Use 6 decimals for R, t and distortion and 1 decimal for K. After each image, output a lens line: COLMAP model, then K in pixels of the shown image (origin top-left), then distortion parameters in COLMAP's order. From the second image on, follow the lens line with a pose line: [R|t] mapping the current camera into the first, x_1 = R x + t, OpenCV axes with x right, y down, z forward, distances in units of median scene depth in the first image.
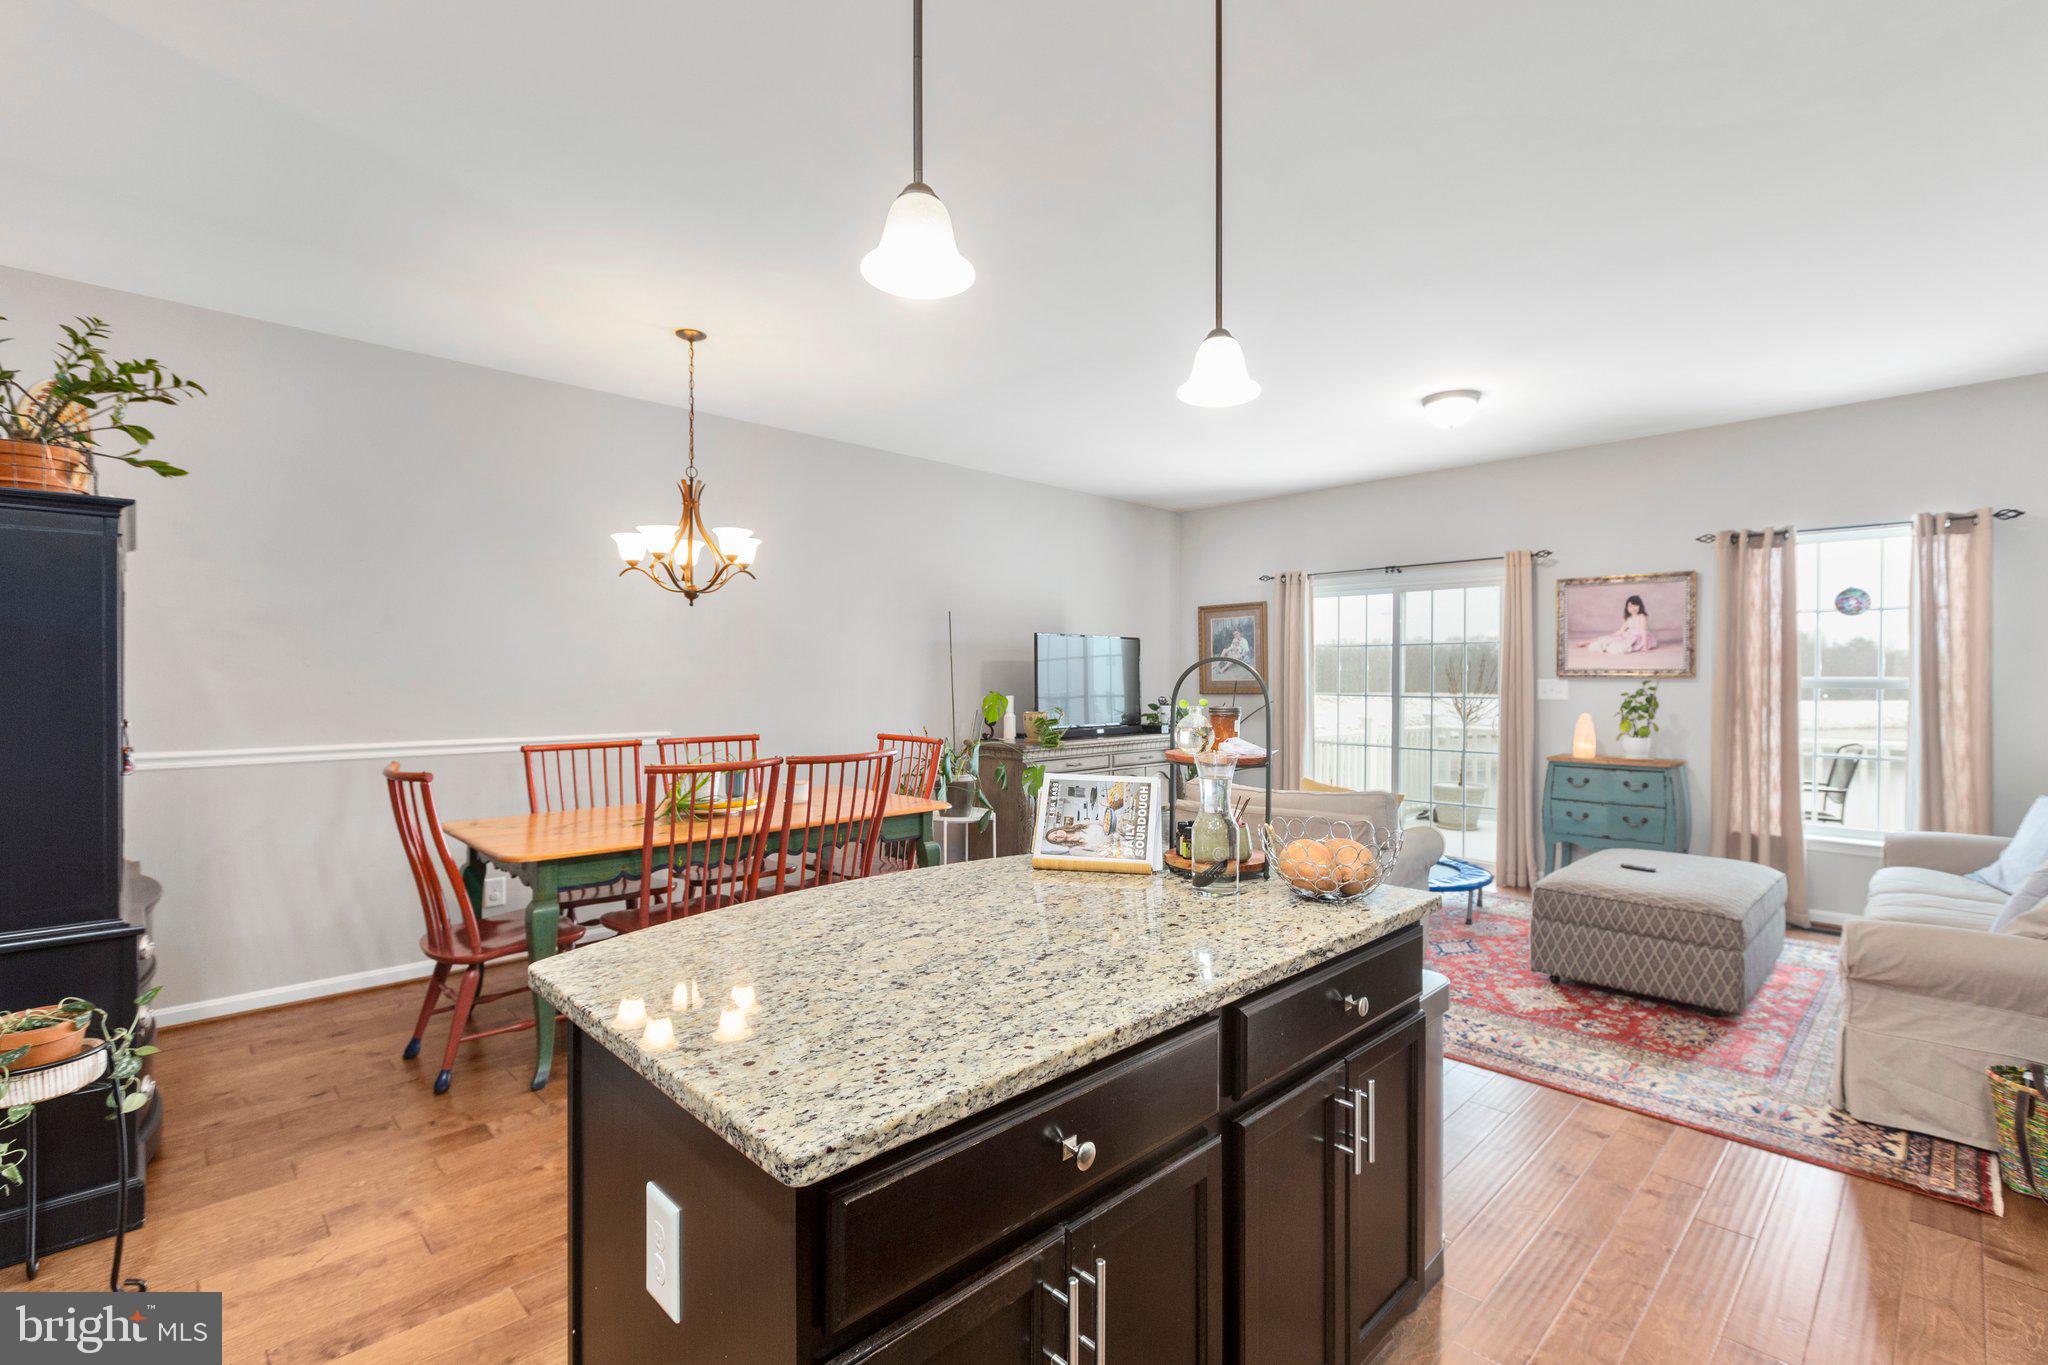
lens RADIAL K [[917.2, 0, 1043.9], [0, 917.2, 684.3], [0, 0, 1]] dist [0.026014, -0.016252]
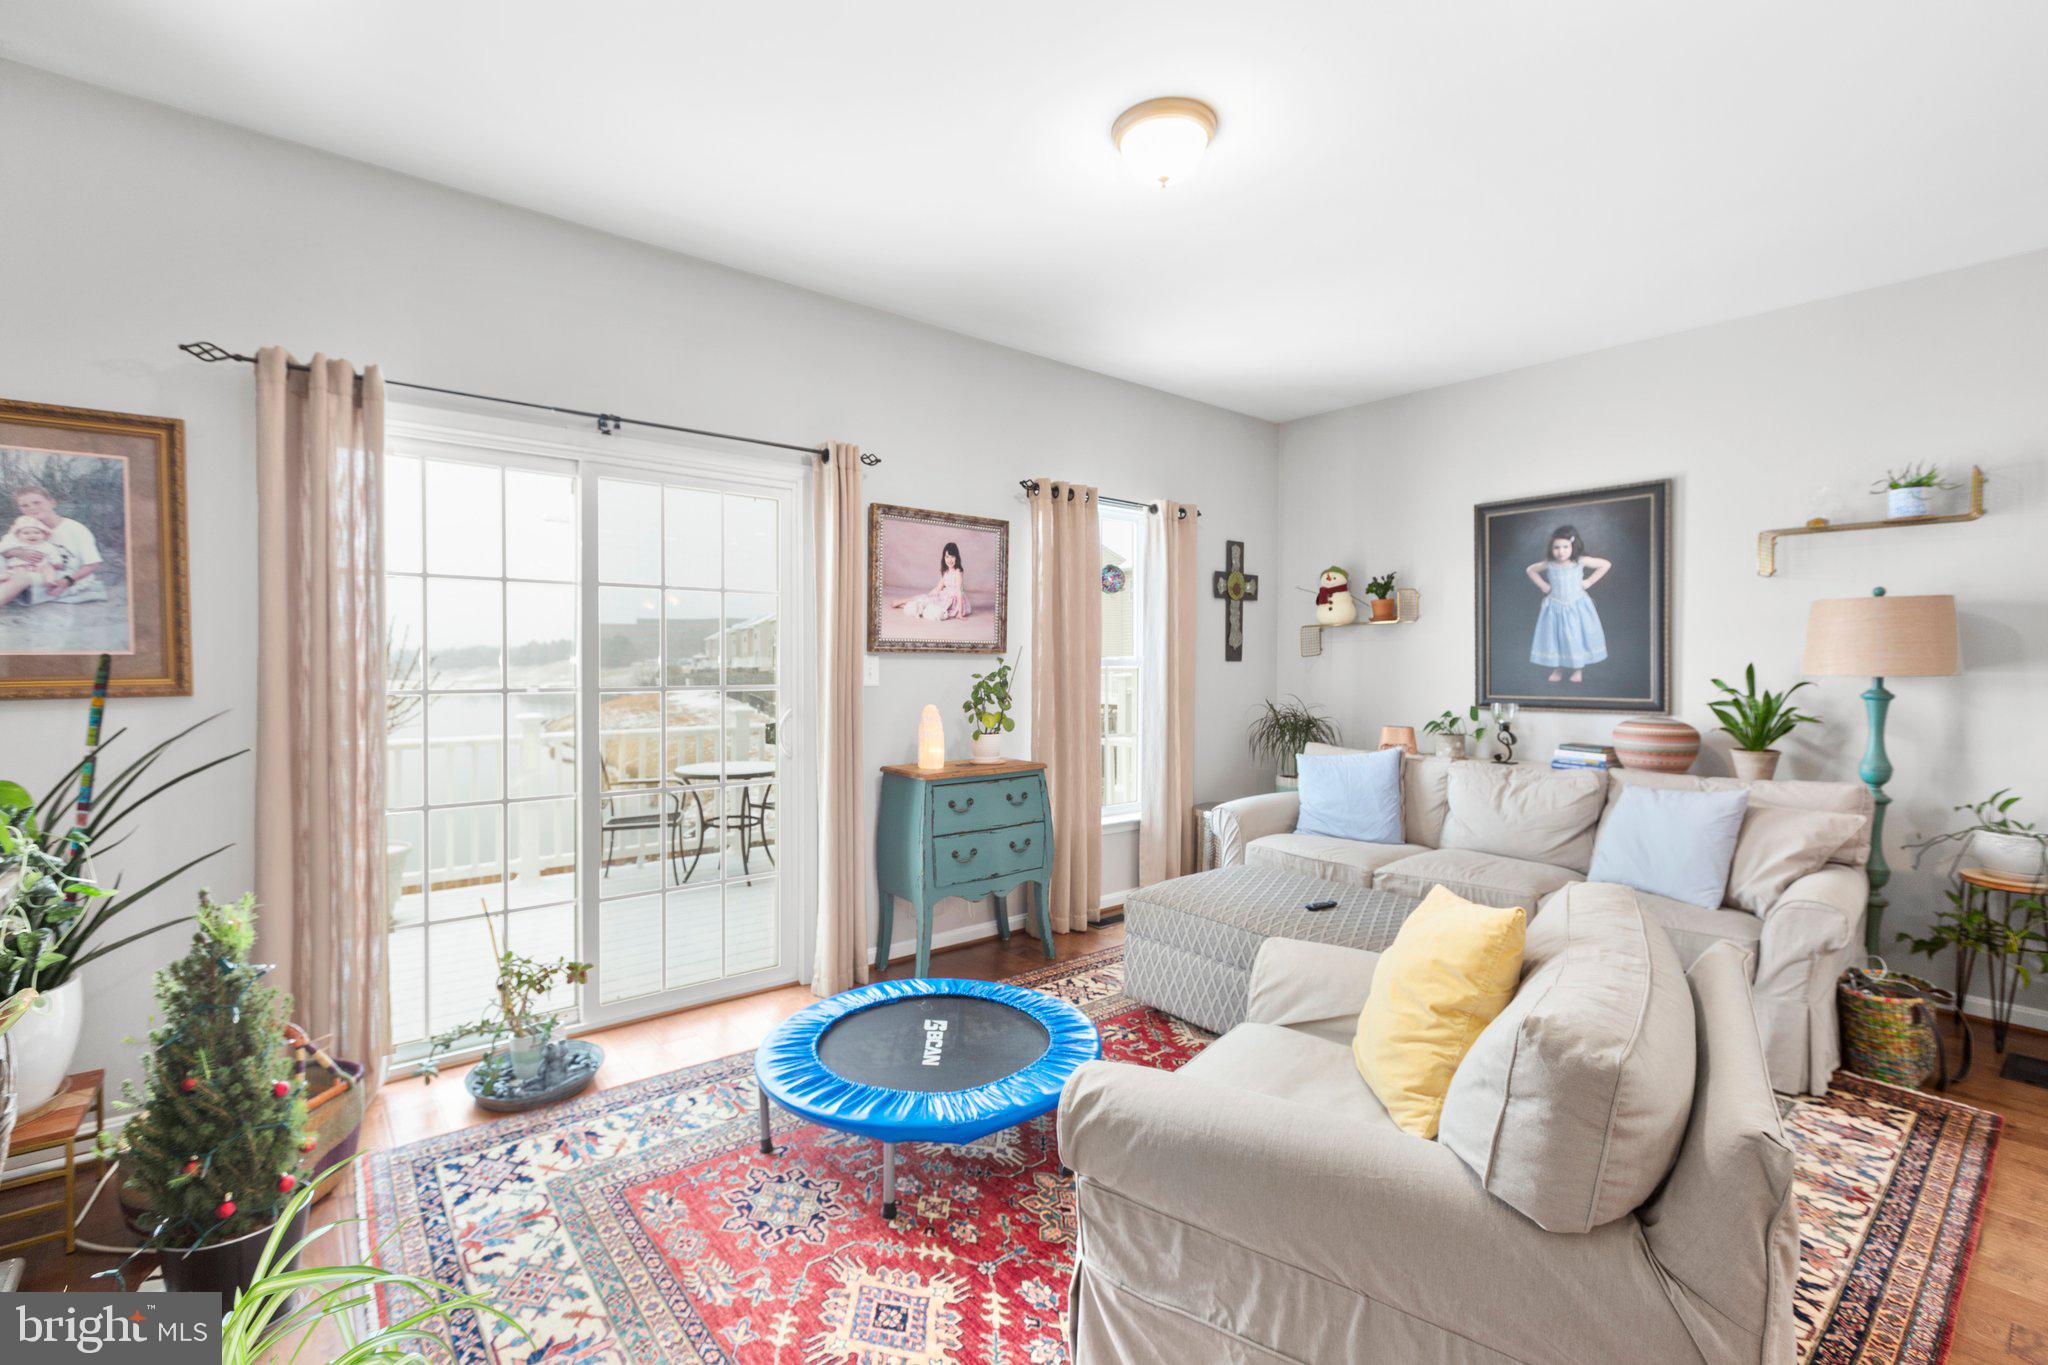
lens RADIAL K [[950.8, 0, 1043.7], [0, 950.8, 660.2], [0, 0, 1]] dist [0.027537, -0.000184]
pose [[0.099222, 0.002150, 0.995063, -0.118715], [0.004347, 0.999987, -0.002594, 0.000552], [-0.995056, 0.004583, 0.099211, 0.888645]]
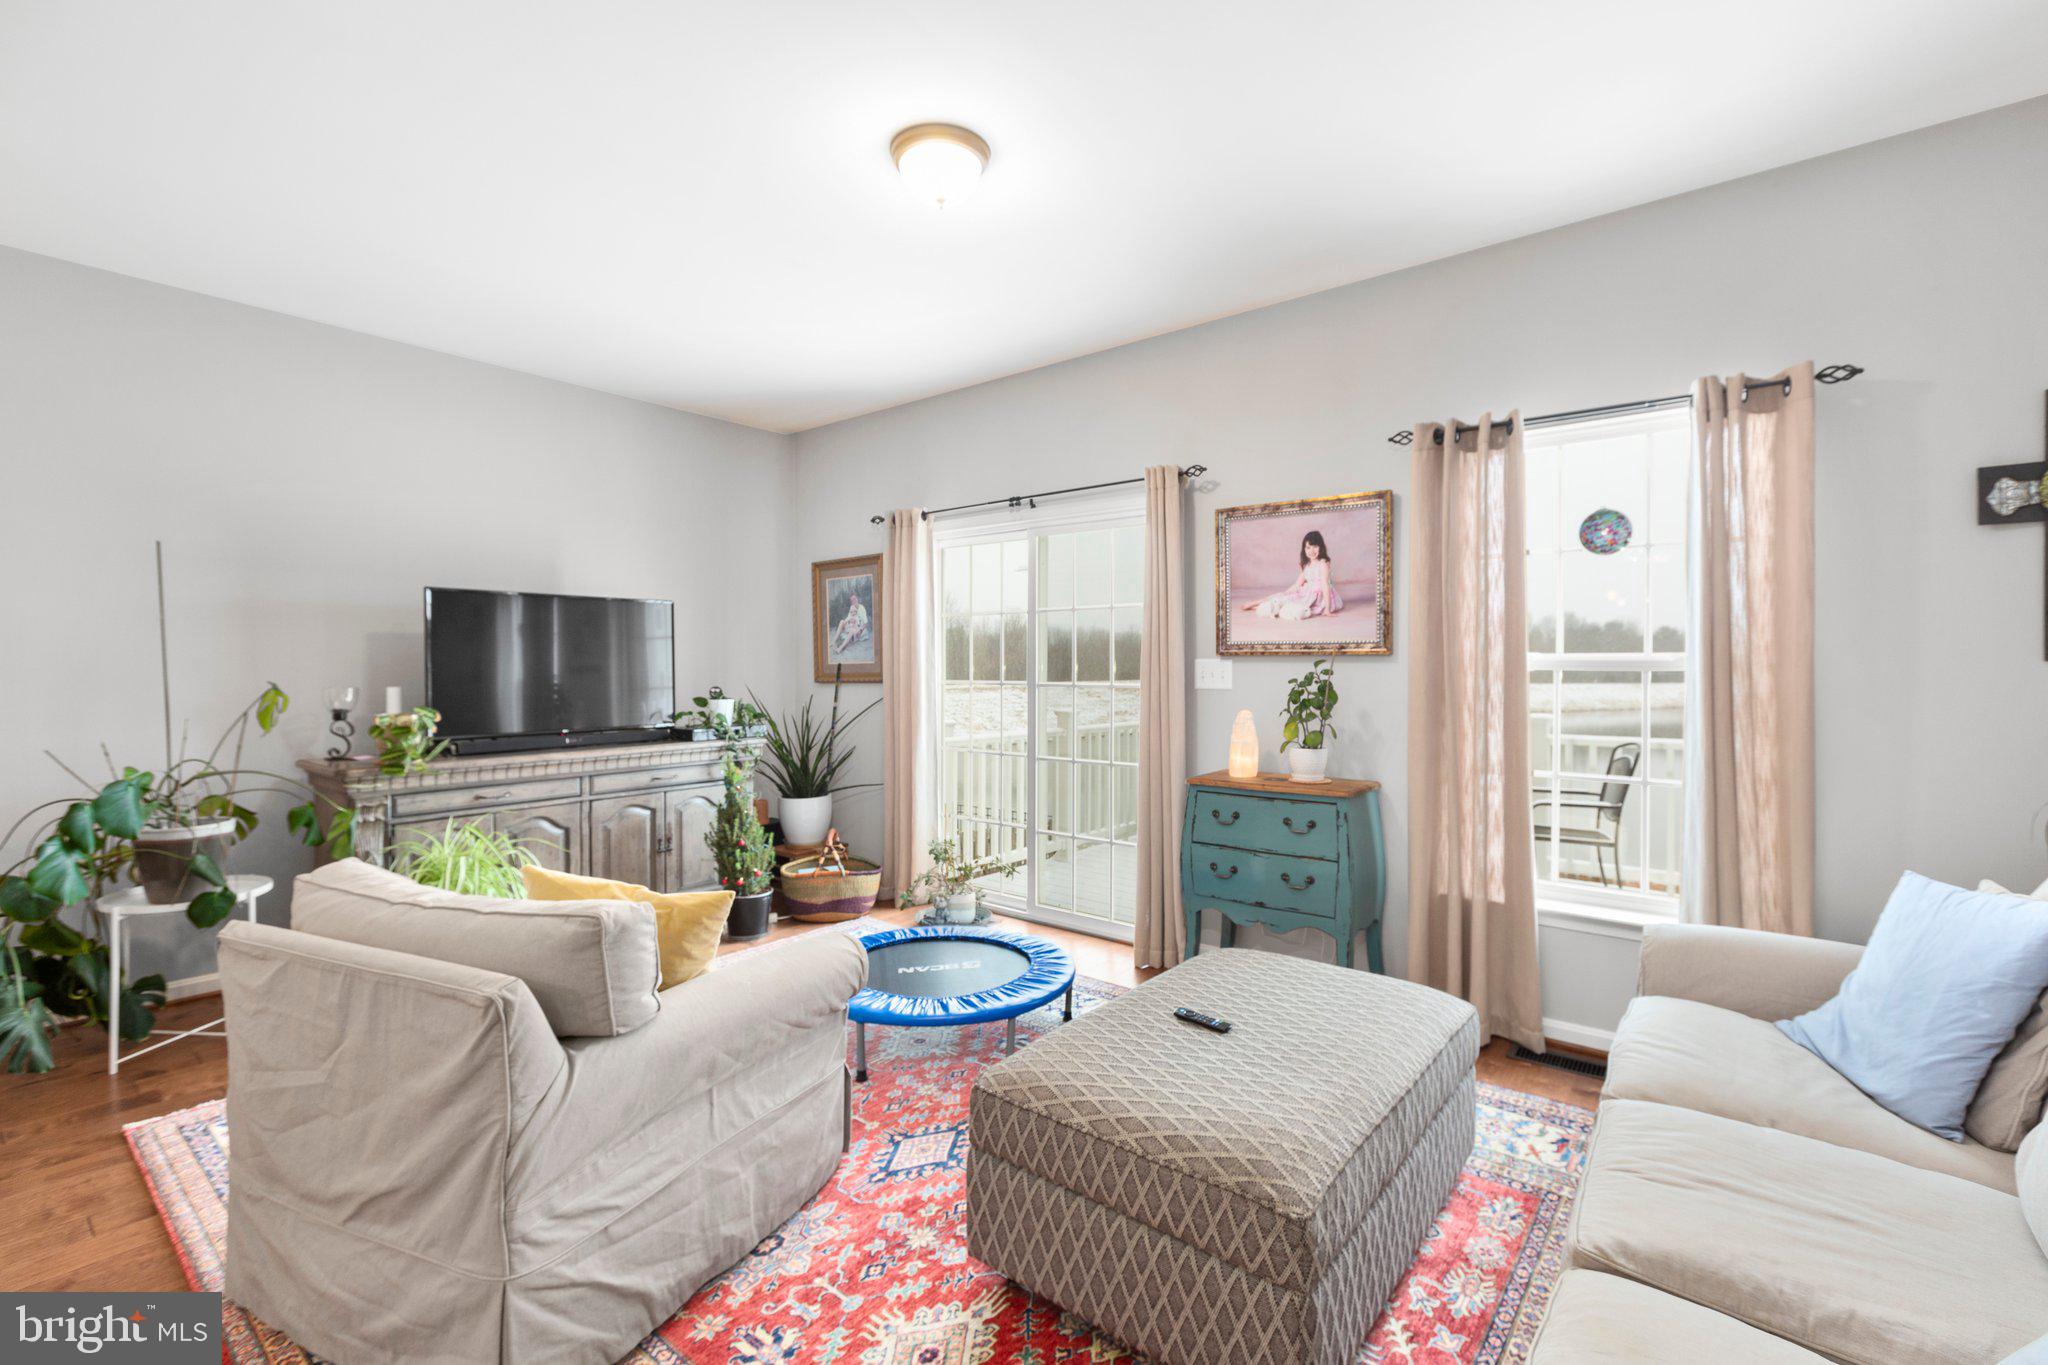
lens RADIAL K [[898.8, 0, 1027.5], [0, 898.8, 669.8], [0, 0, 1]] dist [-0.000960, 0.000083]
pose [[0.994663, -0.003980, 0.103101, 0.384843], [0.004101, 0.999991, -0.000962, 0.002919], [-0.103096, 0.001380, 0.994670, 0.398187]]
